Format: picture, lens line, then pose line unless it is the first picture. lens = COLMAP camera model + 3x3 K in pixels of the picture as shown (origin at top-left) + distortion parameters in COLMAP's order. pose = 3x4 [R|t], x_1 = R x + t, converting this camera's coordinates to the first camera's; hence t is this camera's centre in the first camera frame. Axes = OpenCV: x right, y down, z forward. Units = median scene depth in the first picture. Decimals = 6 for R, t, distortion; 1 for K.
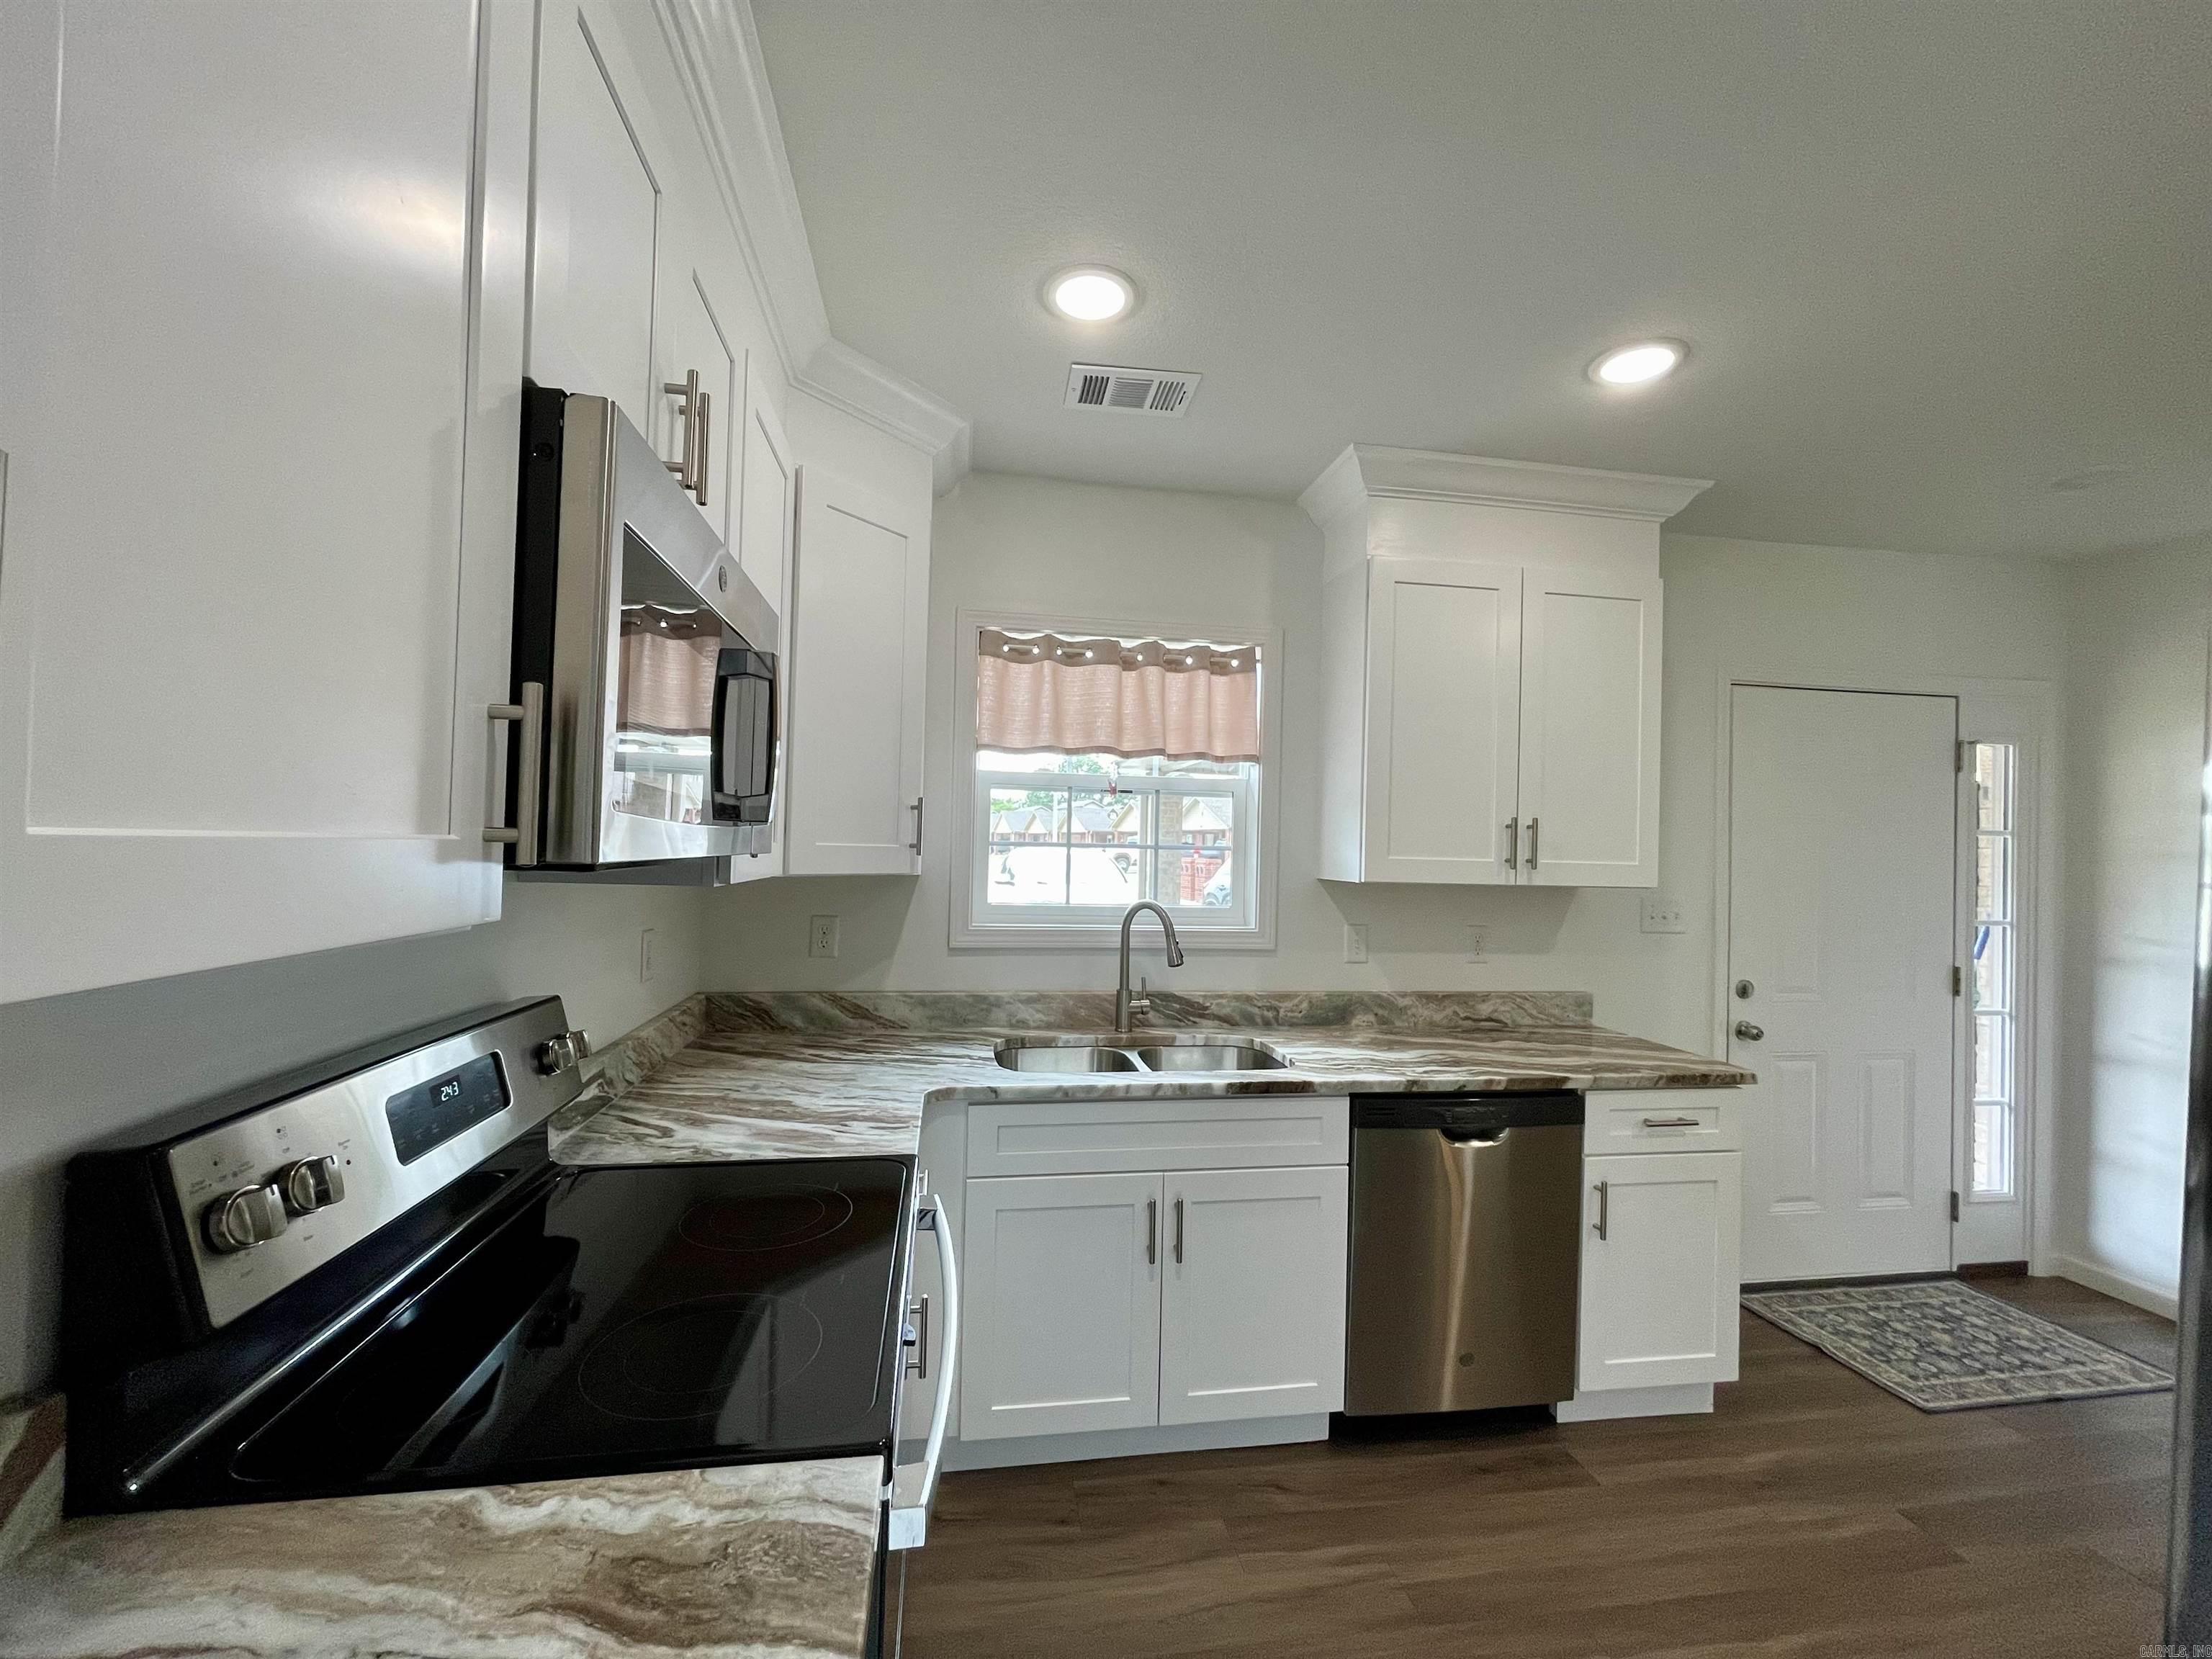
lens RADIAL K [[892.3, 0, 1082.5], [0, 892.3, 837.5], [0, 0, 1]] dist [-0.004161, 0.000981]
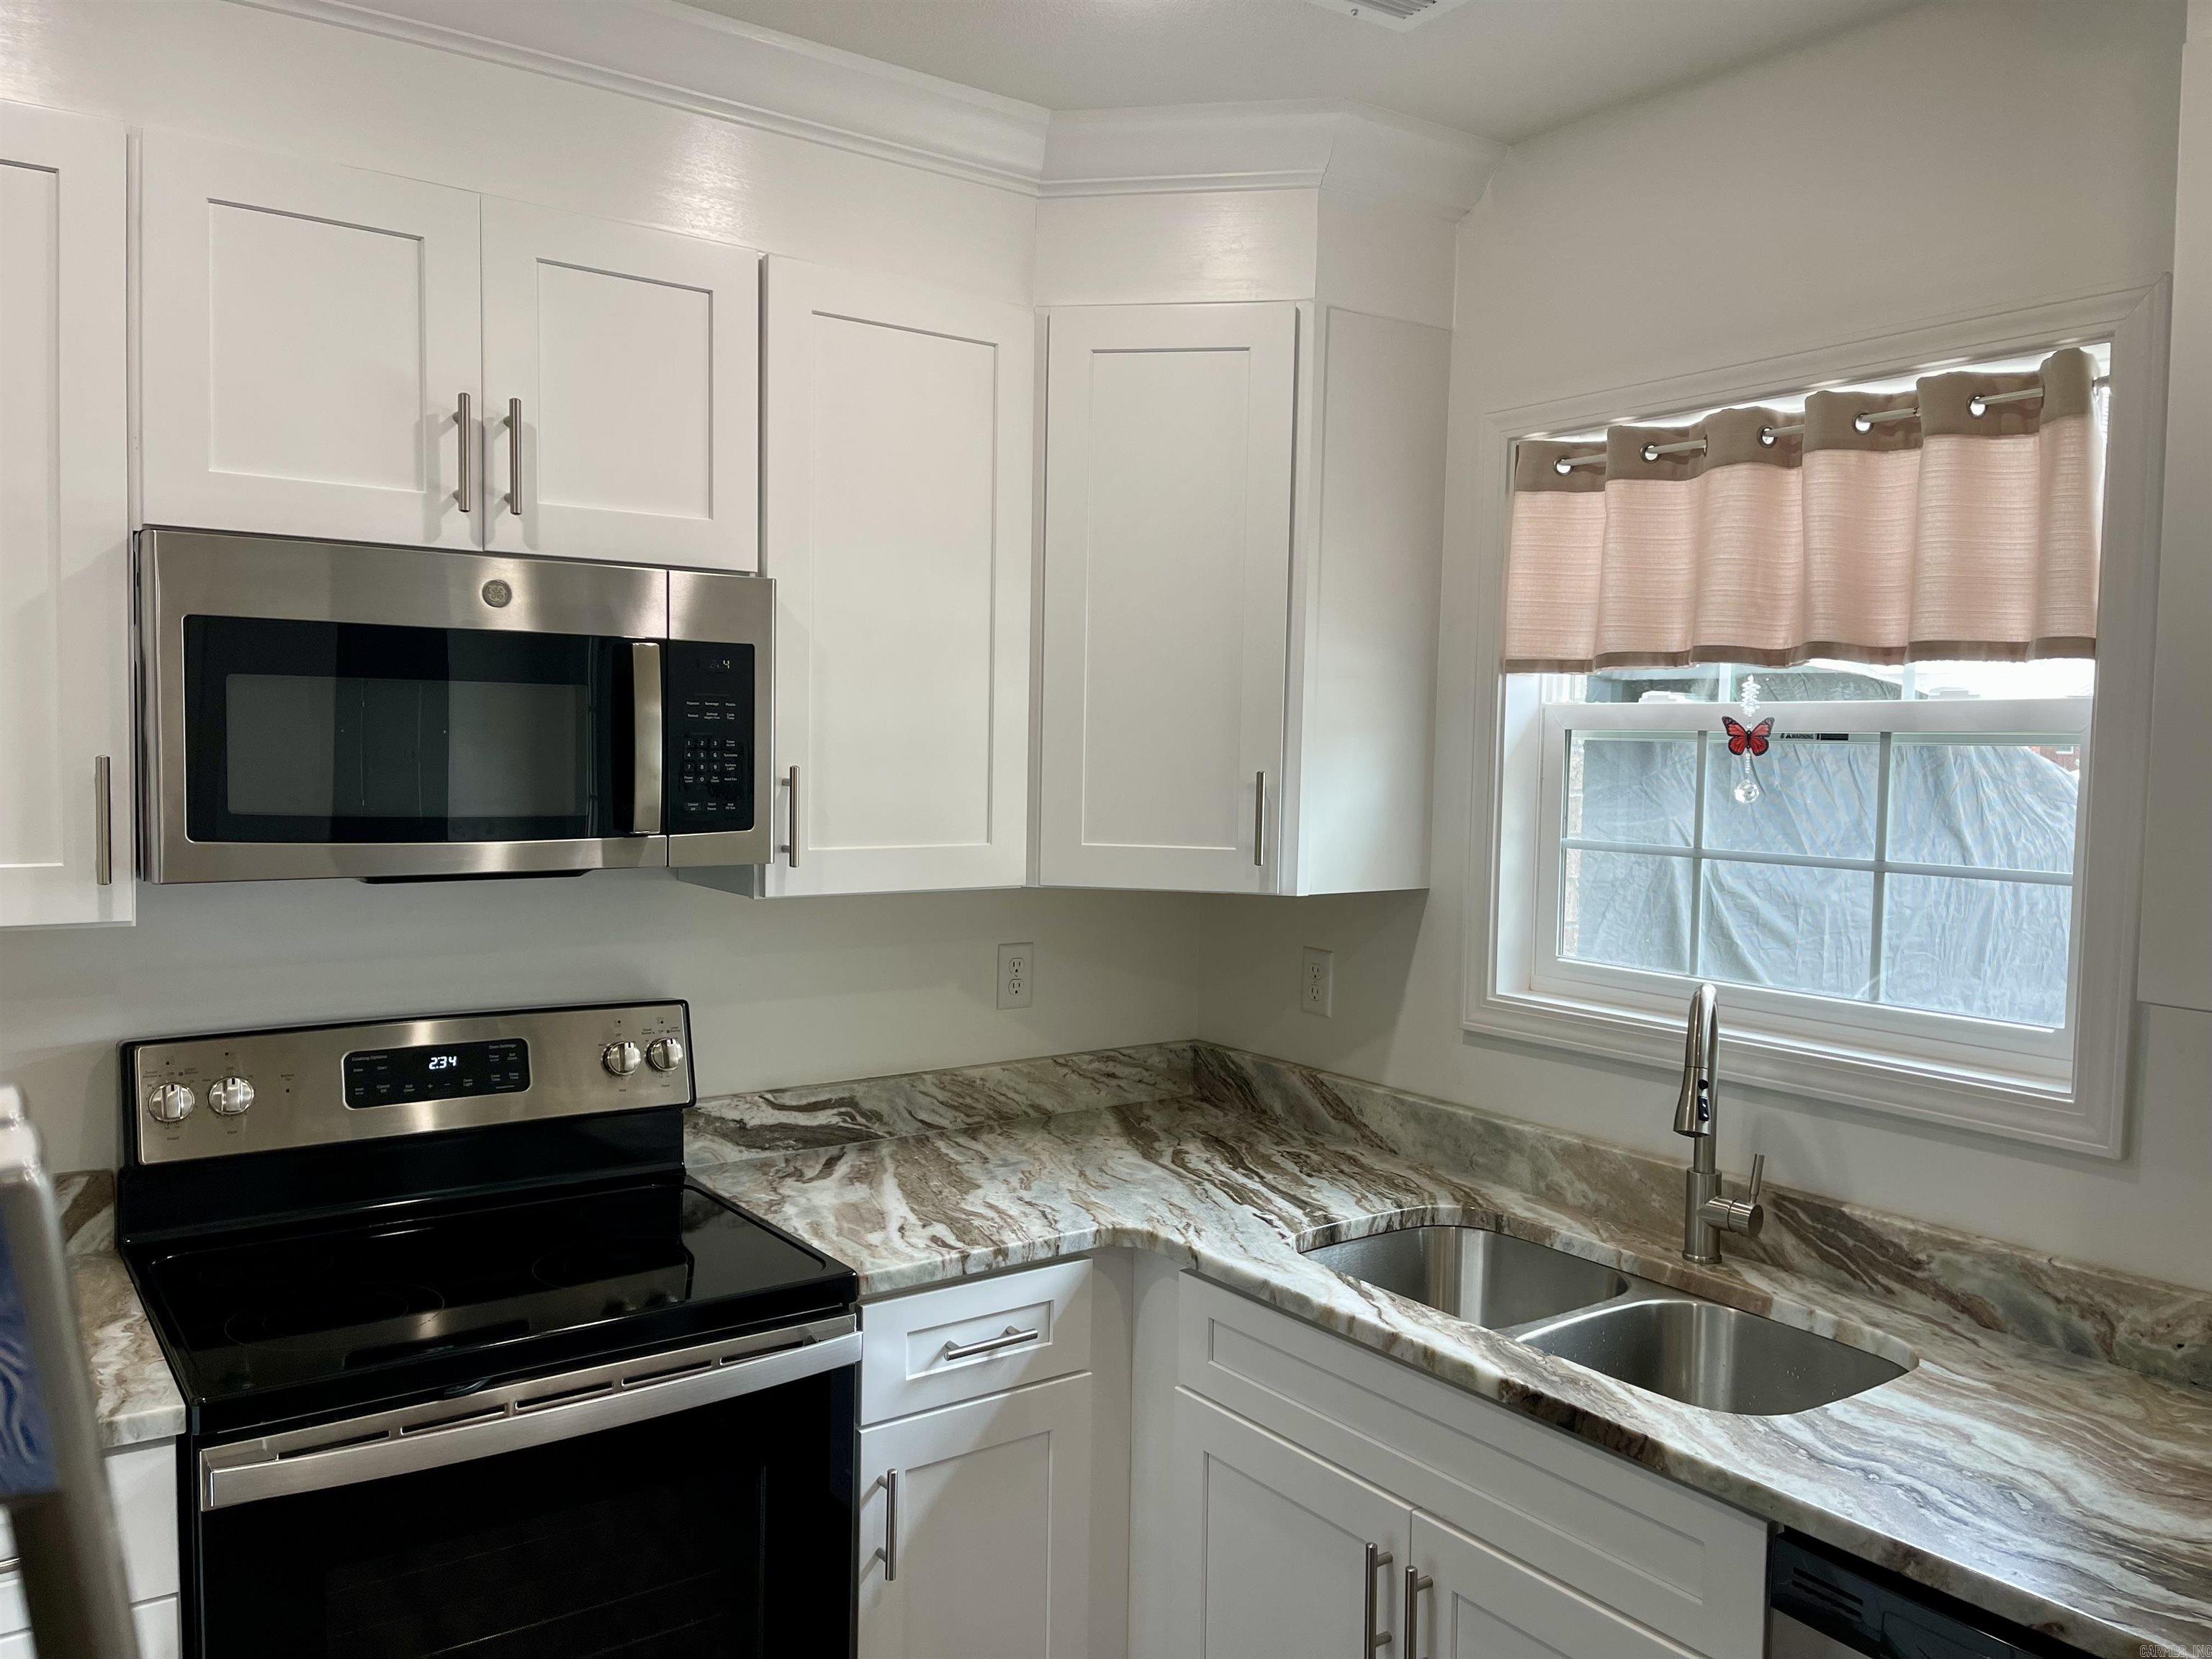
lens RADIAL K [[1662.1, 0, 1090.5], [0, 1662.1, 820.0], [0, 0, 1]] dist [0.044528, -0.033950]
pose [[0.455204, 0.027238, -0.889970, 0.826631], [0.002031, 0.999498, 0.031629, -0.049565], [0.890385, -0.016205, 0.454920, 0.392206]]
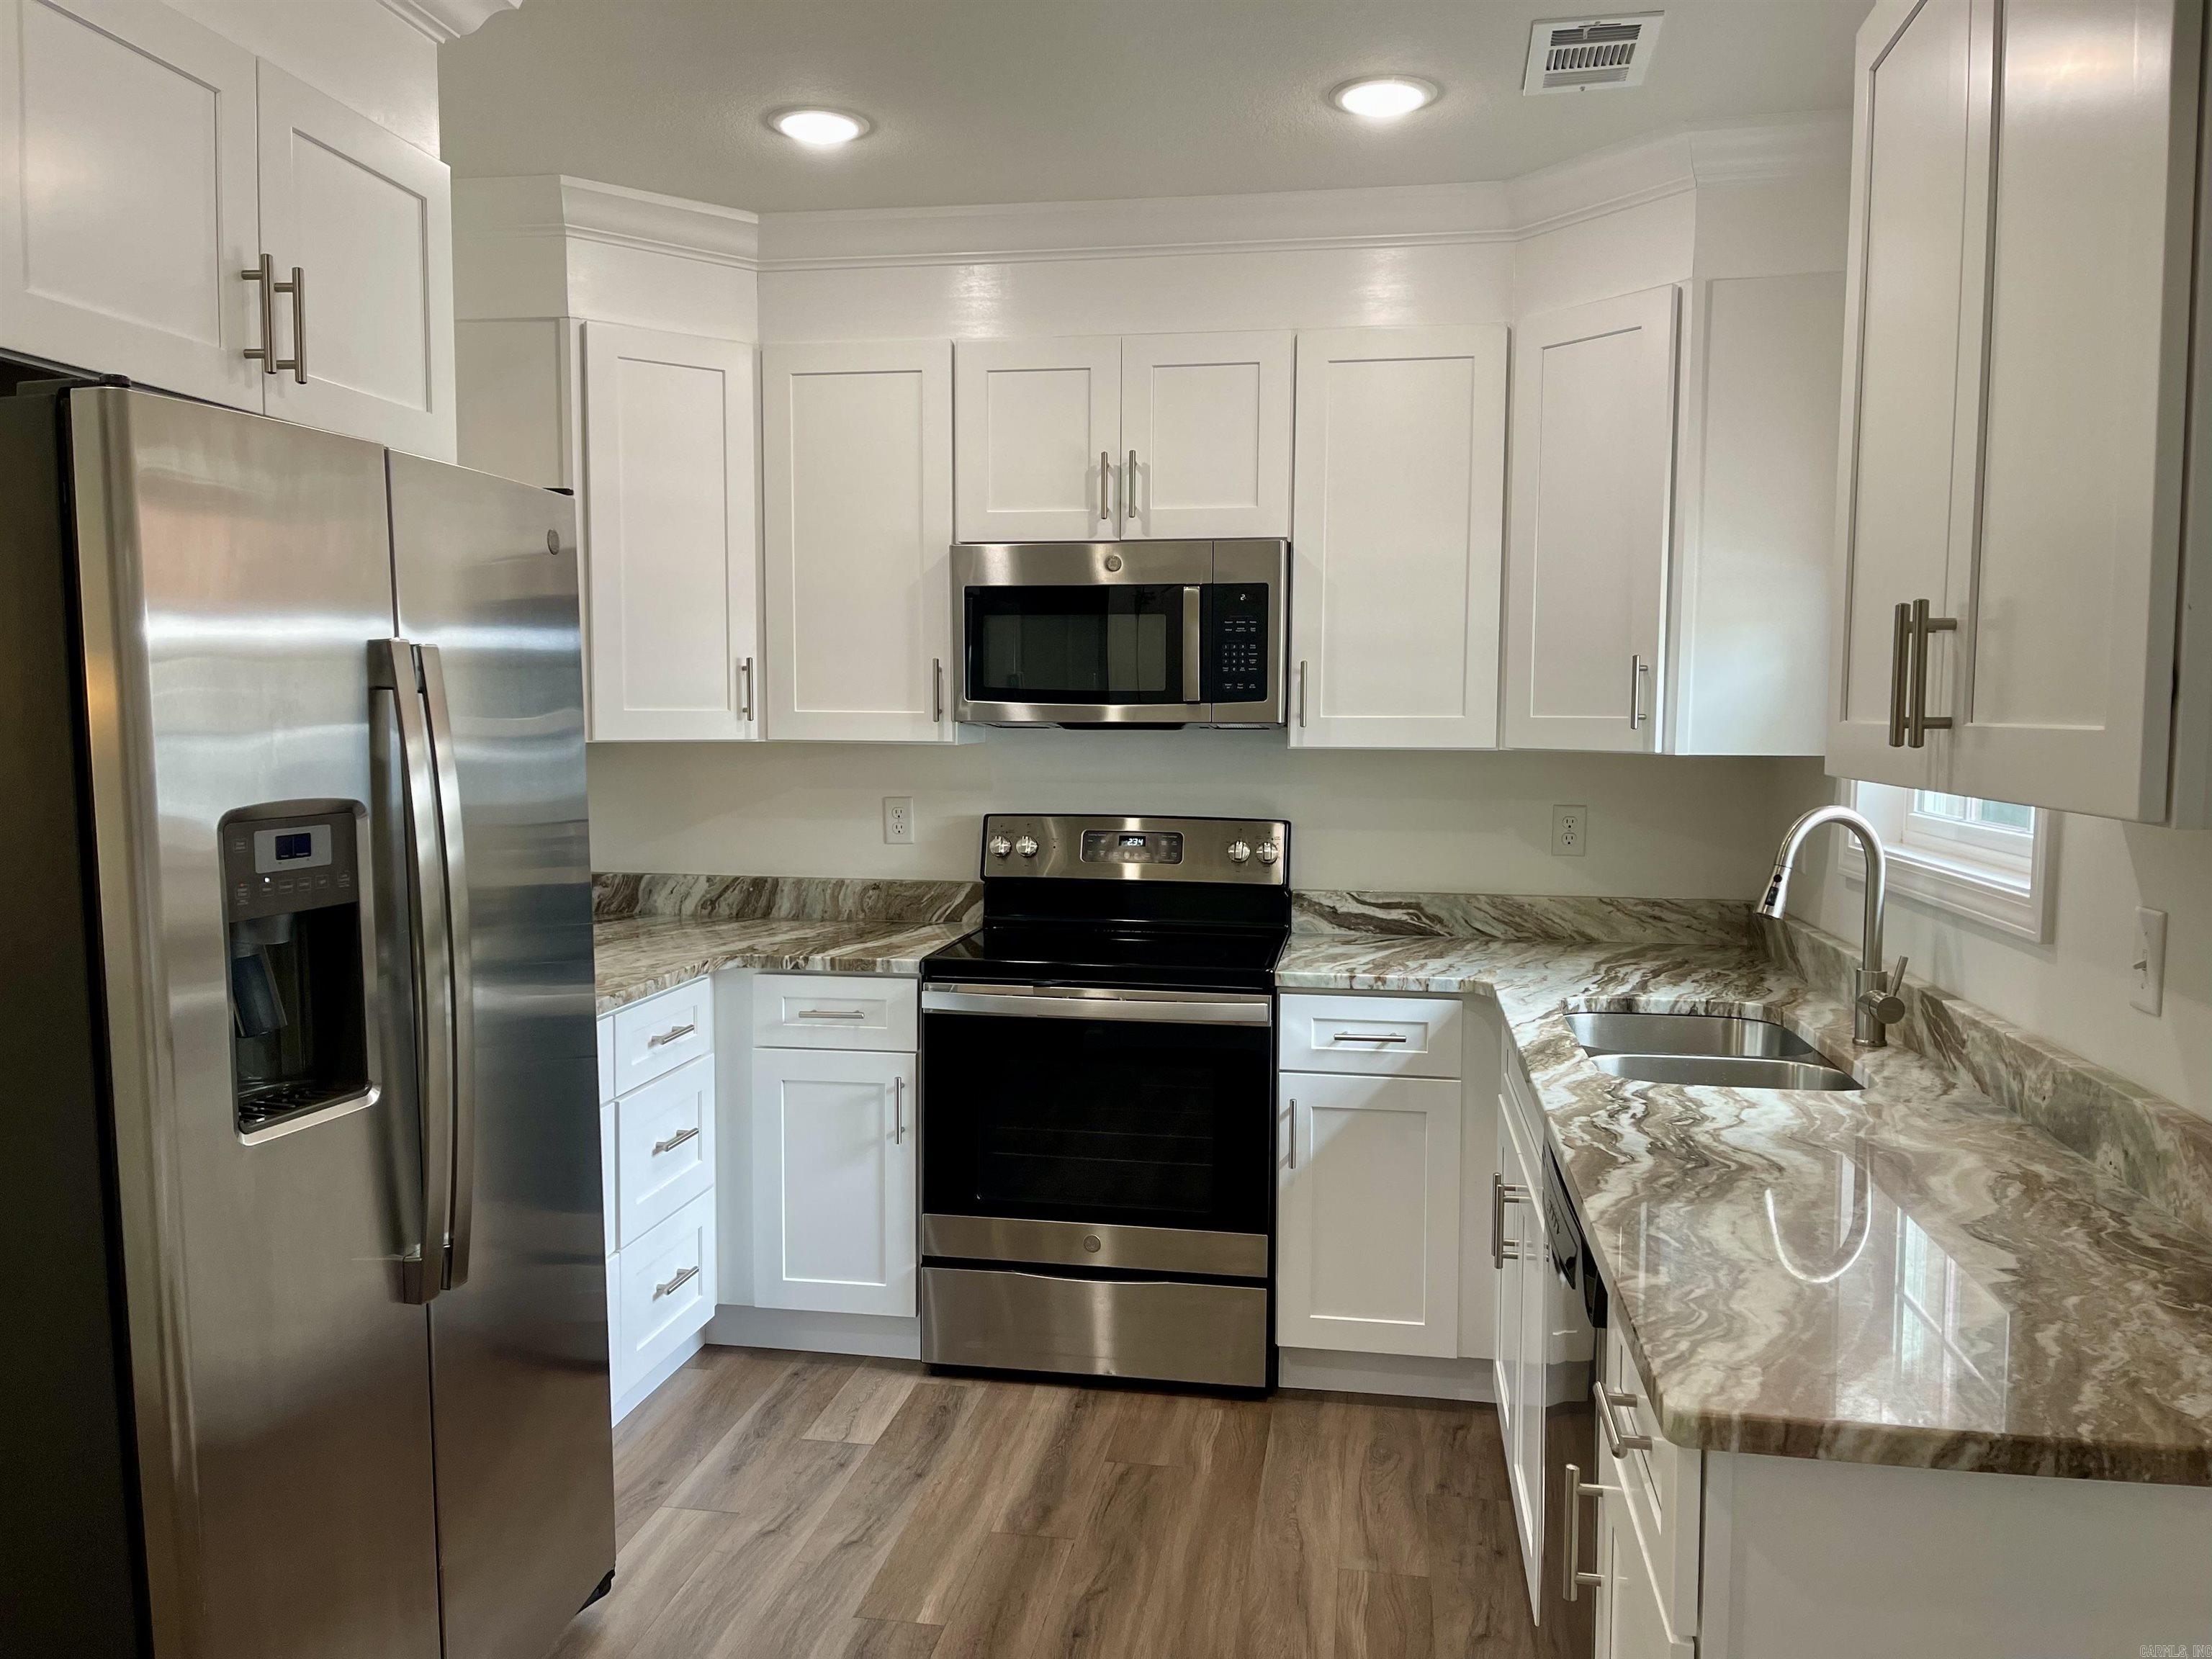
lens RADIAL K [[1662.1, 0, 1110.9], [0, 1662.1, 831.7], [0, 0, 1]] dist [0.044528, -0.033950]
pose [[-0.315398, 0.038828, -0.948165, 1.446777], [-0.004443, 0.999091, 0.042391, 0.053567], [0.948949, 0.017583, -0.314939, 1.079876]]
